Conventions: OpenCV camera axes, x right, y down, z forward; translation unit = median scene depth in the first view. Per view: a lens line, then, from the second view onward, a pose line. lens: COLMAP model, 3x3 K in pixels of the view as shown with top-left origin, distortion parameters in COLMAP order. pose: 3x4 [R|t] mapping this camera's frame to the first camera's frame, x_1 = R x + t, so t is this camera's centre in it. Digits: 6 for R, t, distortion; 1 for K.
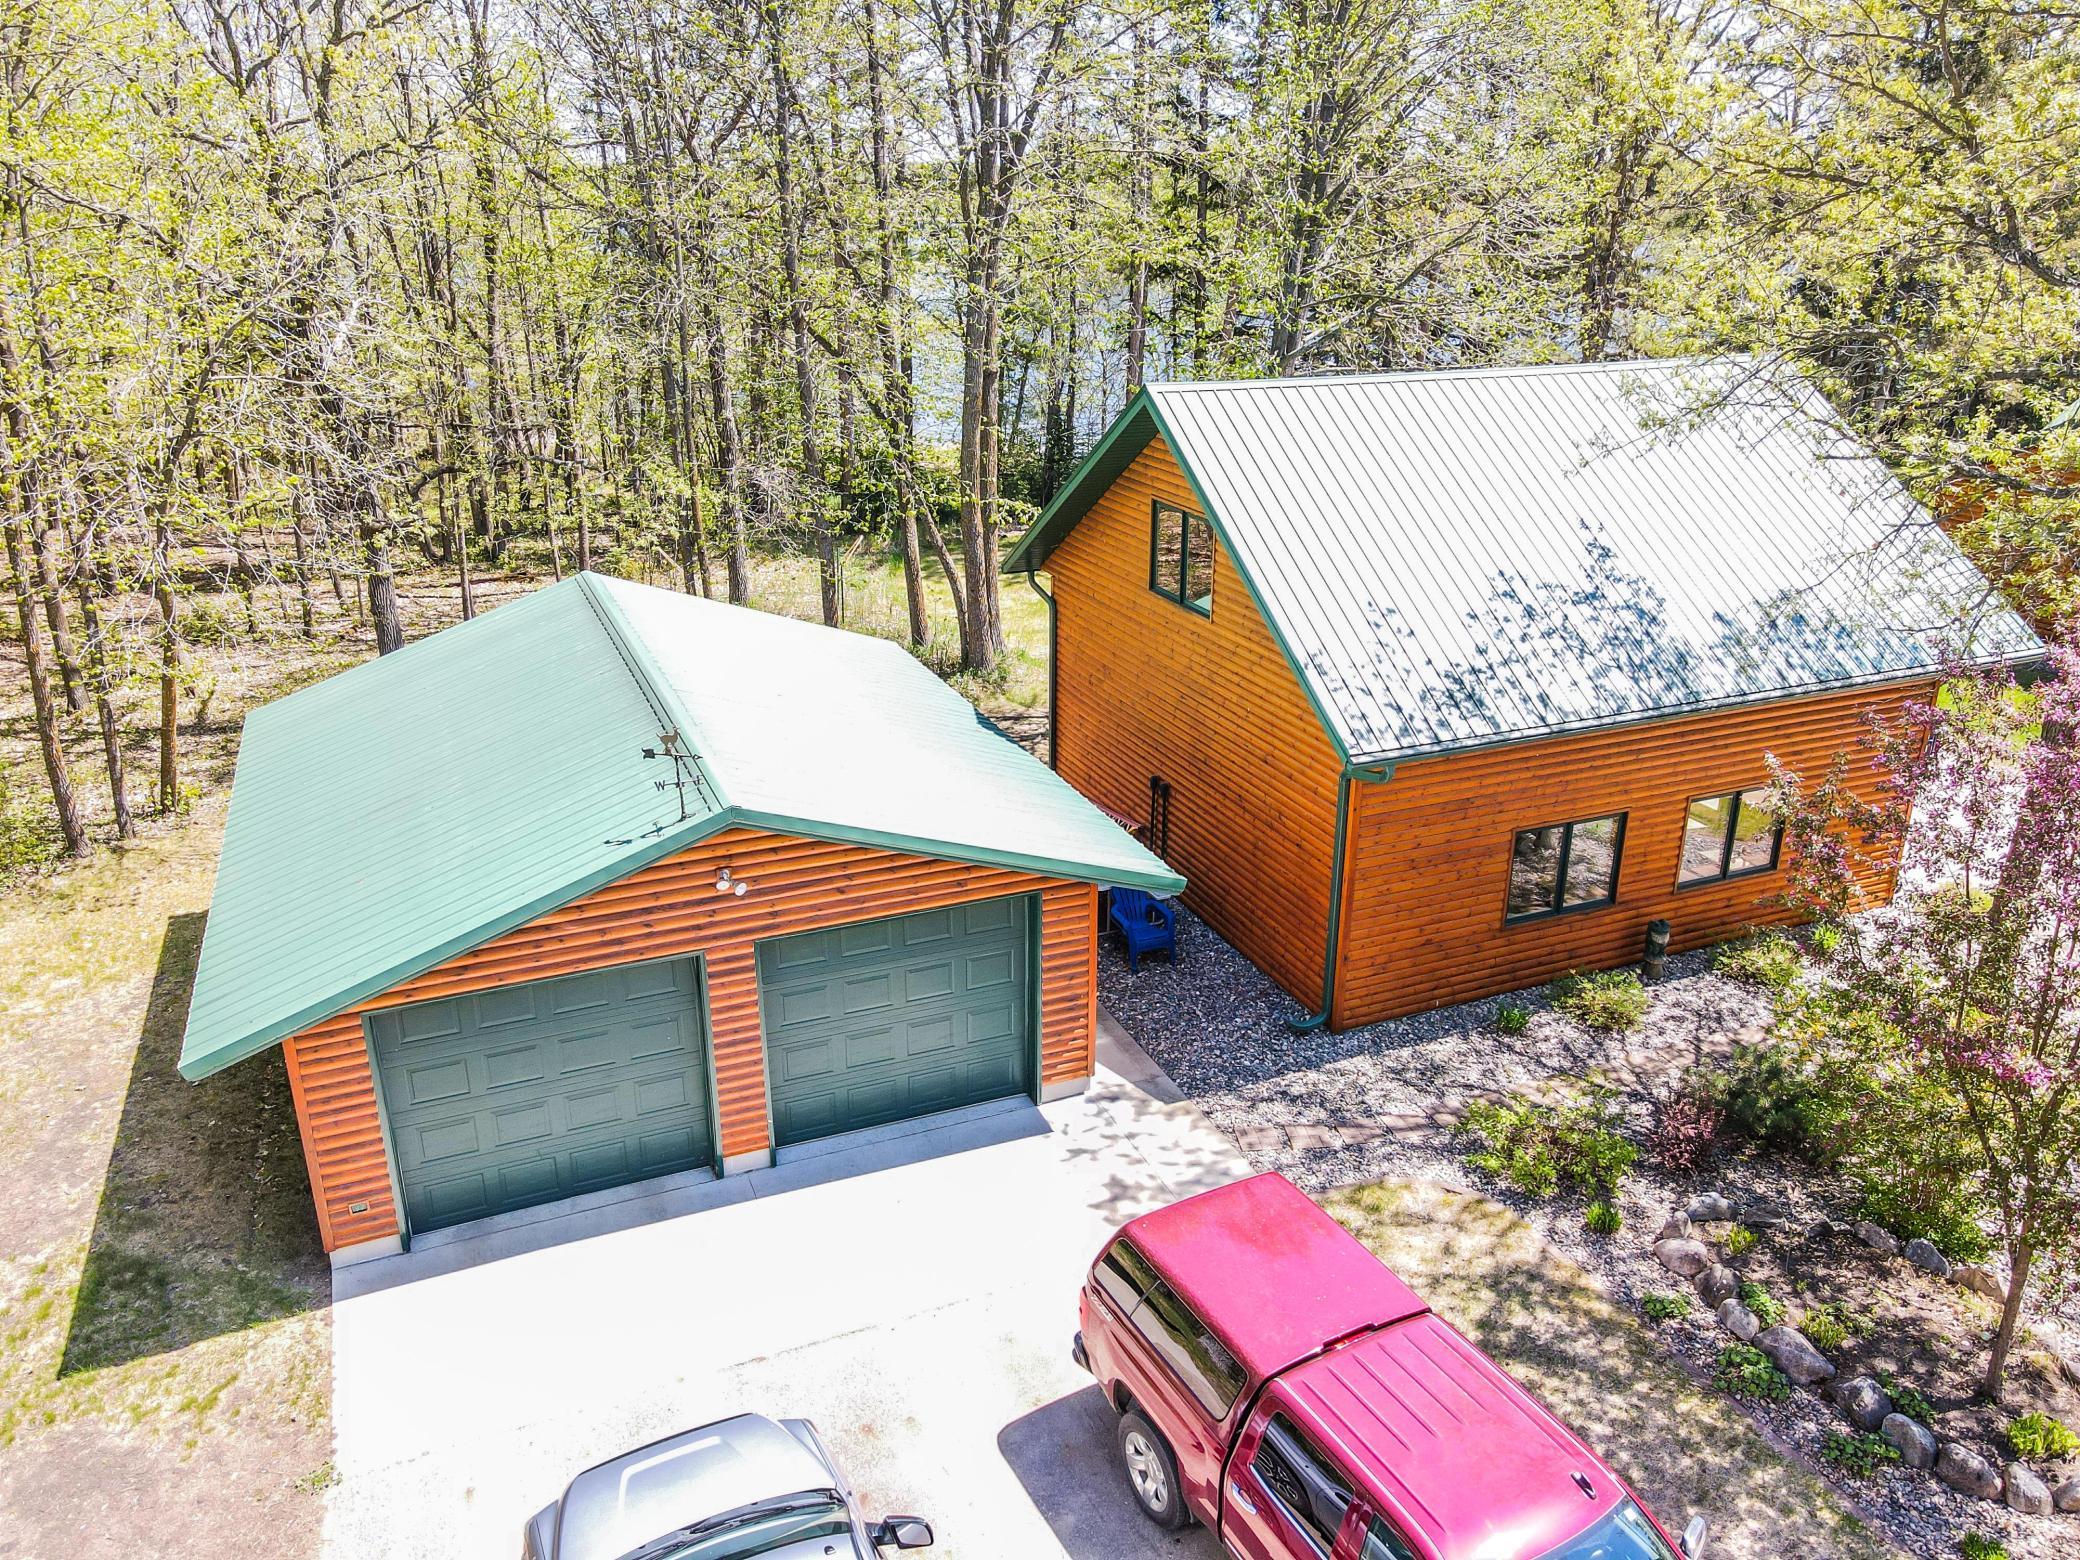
lens RADIAL K [[1534.3, 0, 1040.0], [0, 1534.3, 780.0], [0, 0, 1]] dist [-0.005315, 0.034727]
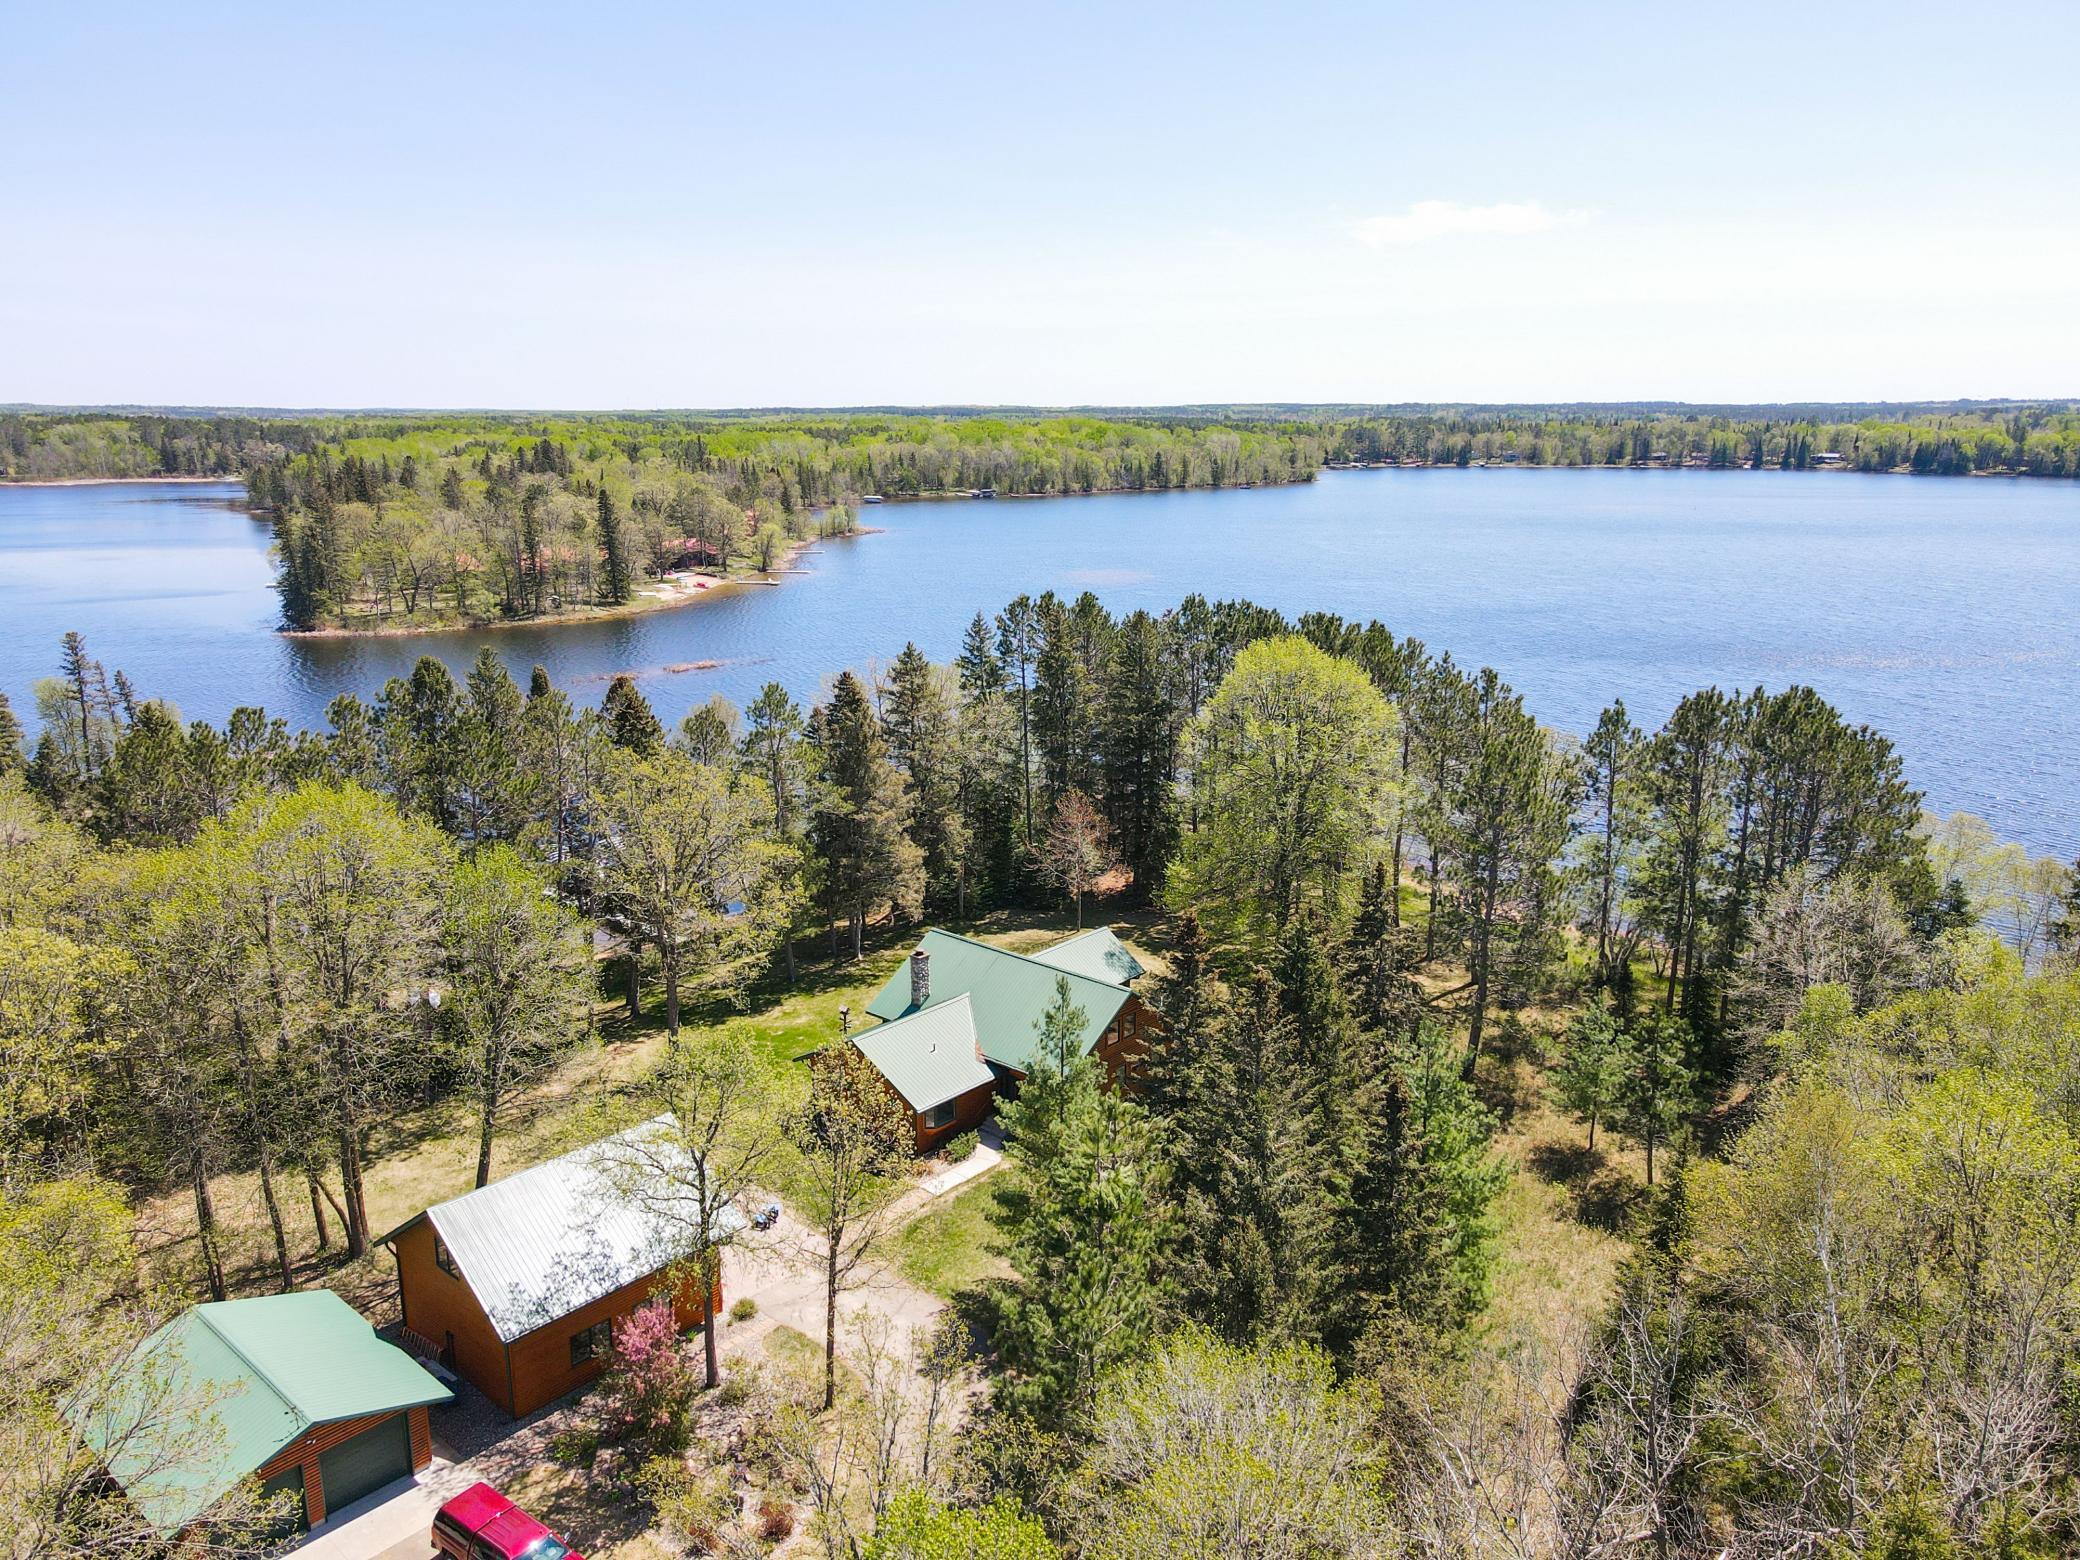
lens RADIAL K [[1534.3, 0, 1040.0], [0, 1534.3, 780.0], [0, 0, 1]] dist [-0.005315, 0.034727]
pose [[0.905161, -0.105916, 0.411661, 0.011659], [0.156660, 0.983410, -0.091444, -0.695770], [-0.395146, 0.147262, 0.906738, -2.543418]]
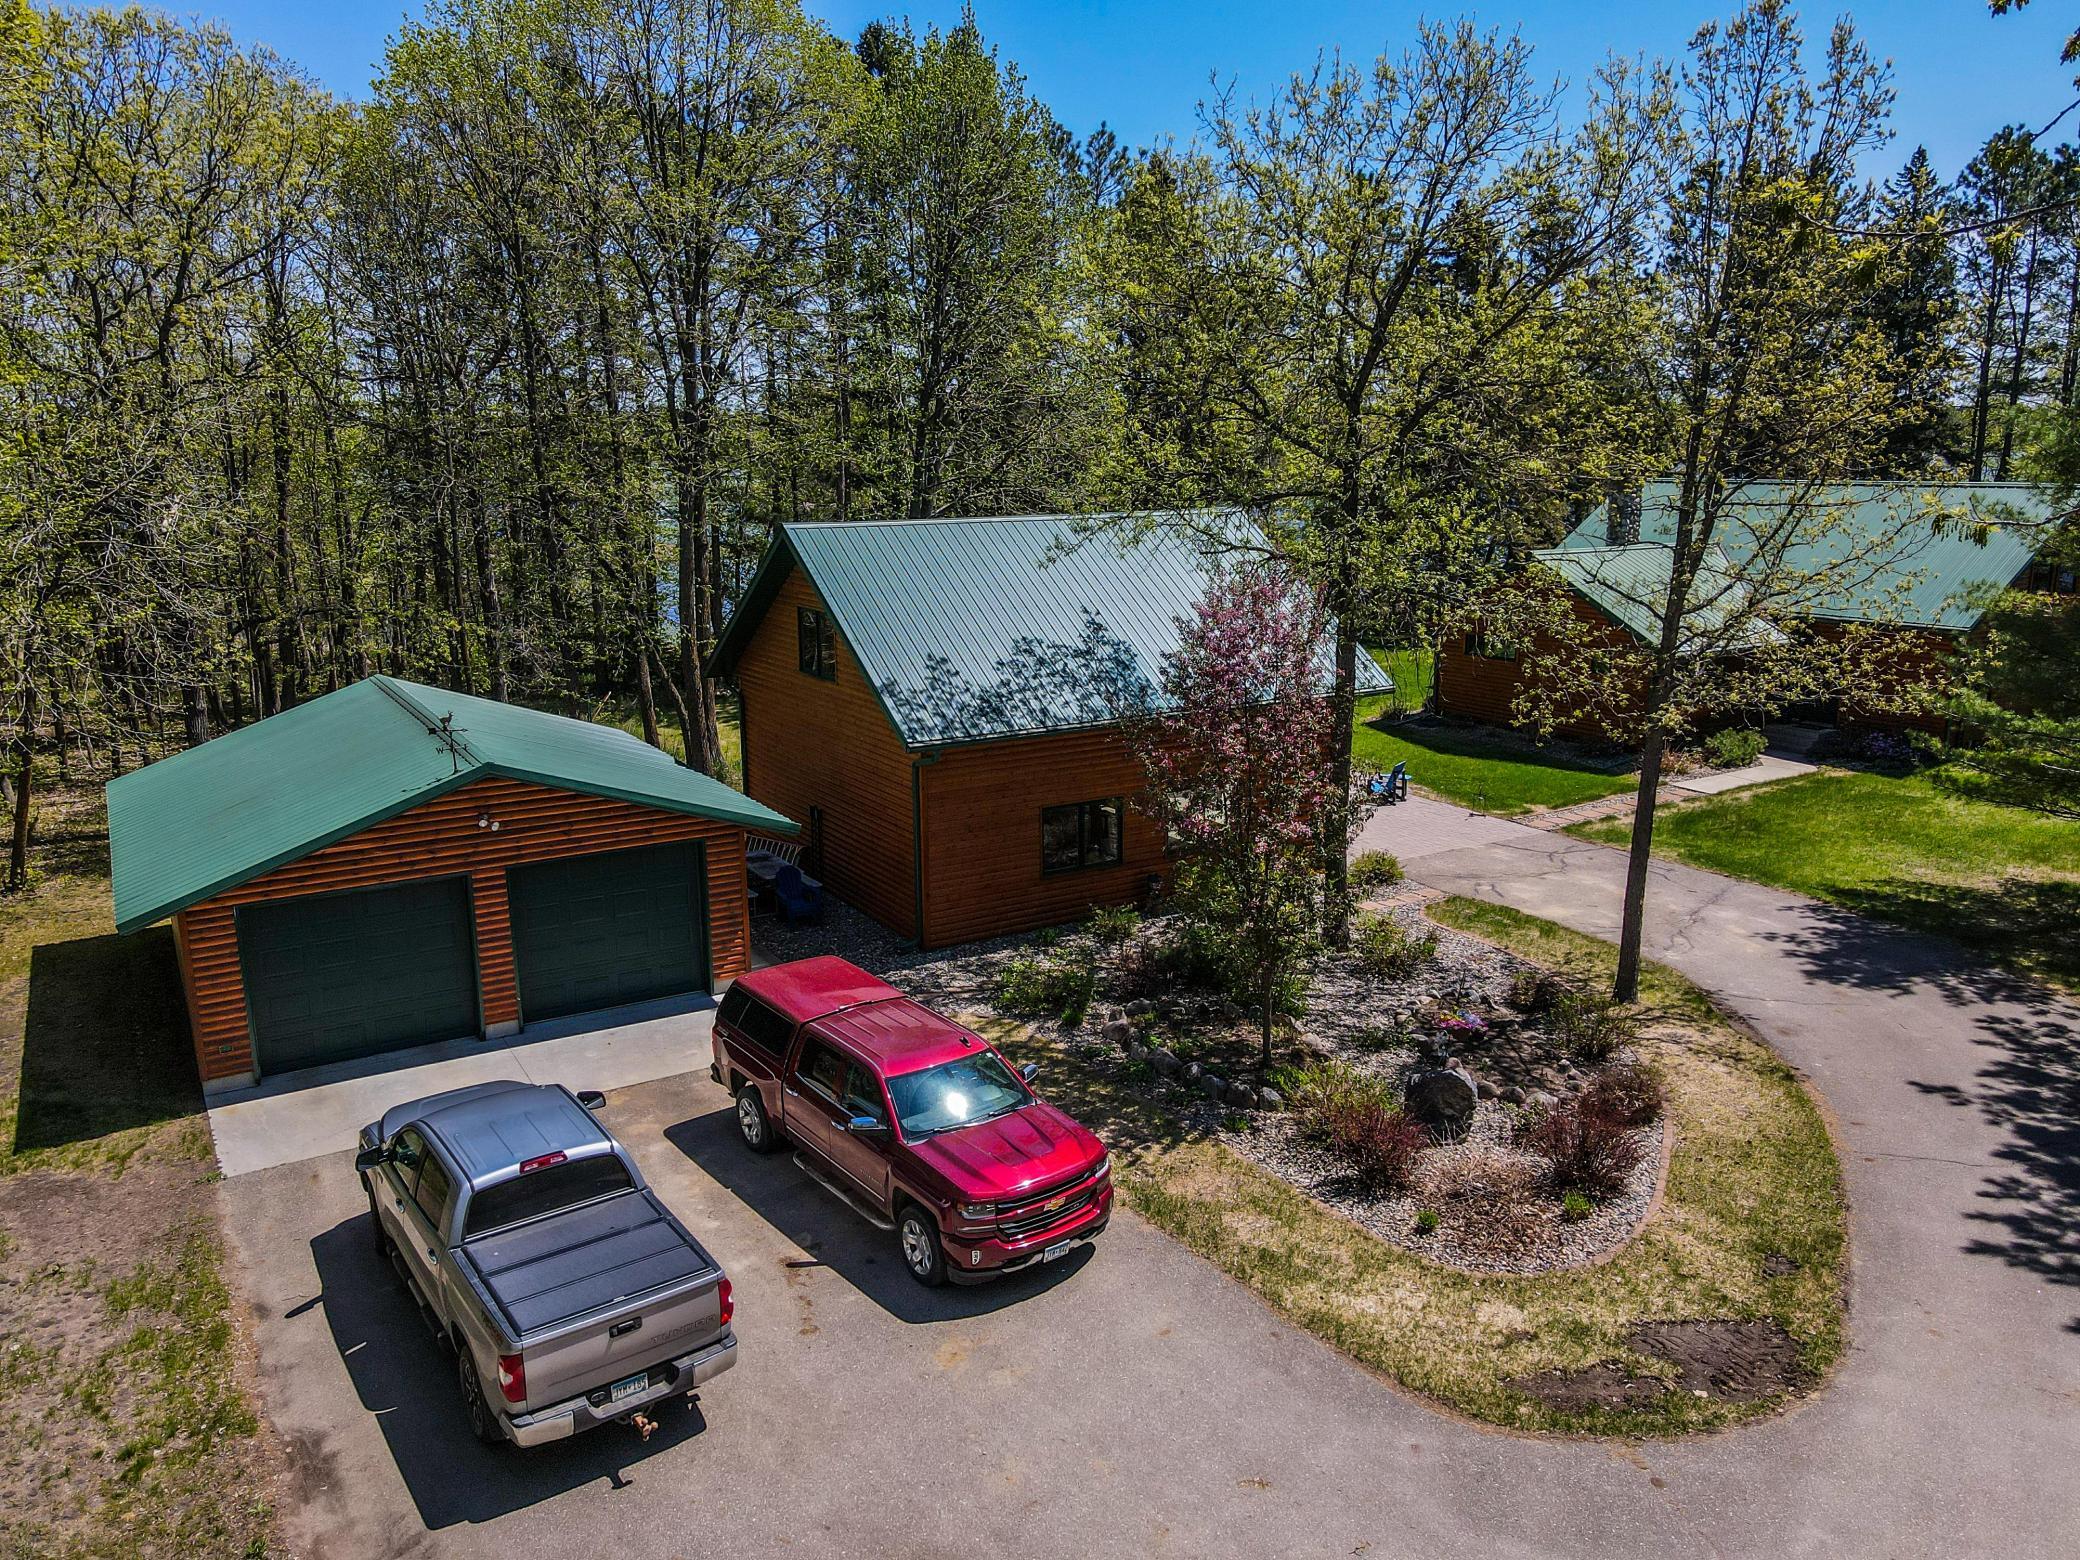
lens RADIAL K [[1534.3, 0, 1040.0], [0, 1534.3, 780.0], [0, 0, 1]] dist [-0.005315, 0.034727]
pose [[0.989583, -0.038959, 0.138595, 0.112103], [0.058804, 0.988103, -0.142110, 0.233894], [-0.131410, 0.148779, 0.980100, -0.488468]]
